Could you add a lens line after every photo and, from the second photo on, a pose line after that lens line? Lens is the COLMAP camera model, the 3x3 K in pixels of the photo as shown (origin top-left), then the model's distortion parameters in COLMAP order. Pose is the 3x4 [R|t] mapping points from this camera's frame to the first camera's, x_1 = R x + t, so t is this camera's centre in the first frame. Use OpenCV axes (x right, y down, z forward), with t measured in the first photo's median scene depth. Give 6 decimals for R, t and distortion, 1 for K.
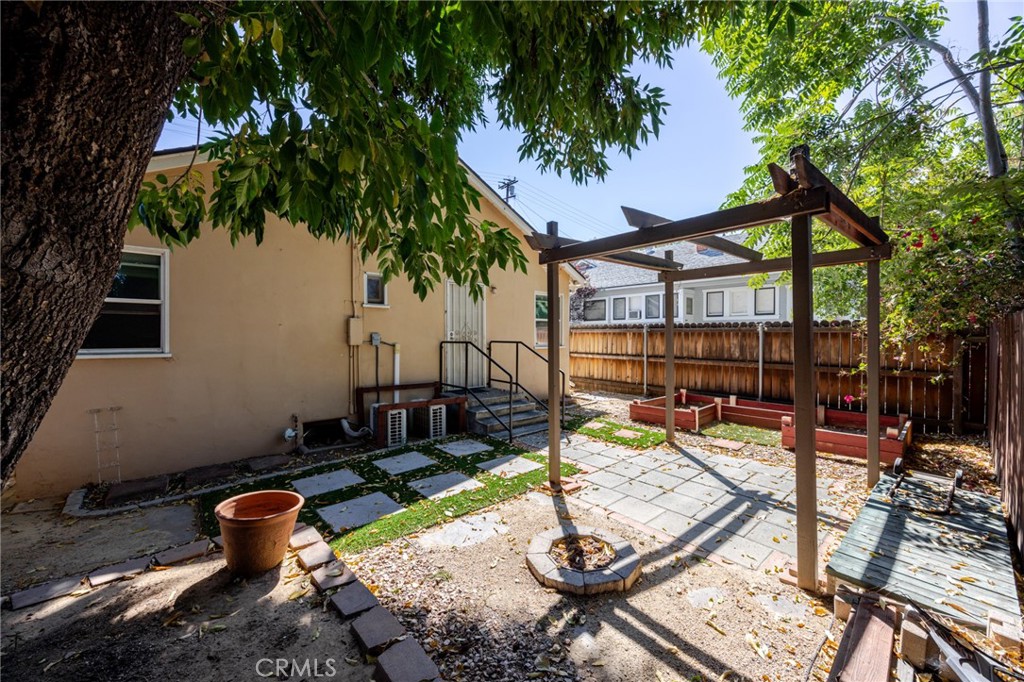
lens RADIAL K [[386.1, 0, 510.6], [0, 386.1, 337.1], [0, 0, 1]] dist [-0.007293, -0.000066]
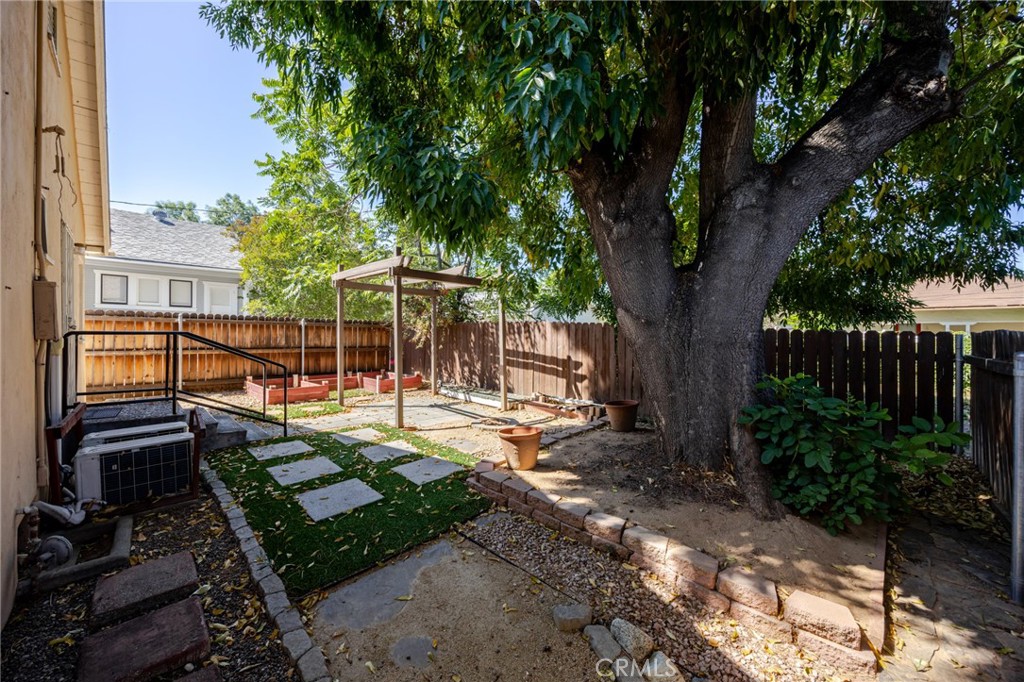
lens RADIAL K [[386.1, 0, 510.6], [0, 386.1, 337.1], [0, 0, 1]] dist [-0.007293, -0.000066]
pose [[-0.092105, -0.008470, 0.995713, -0.765965], [-0.010307, 0.999918, 0.007552, 0.009274], [-0.995696, -0.009568, -0.092185, 0.402504]]
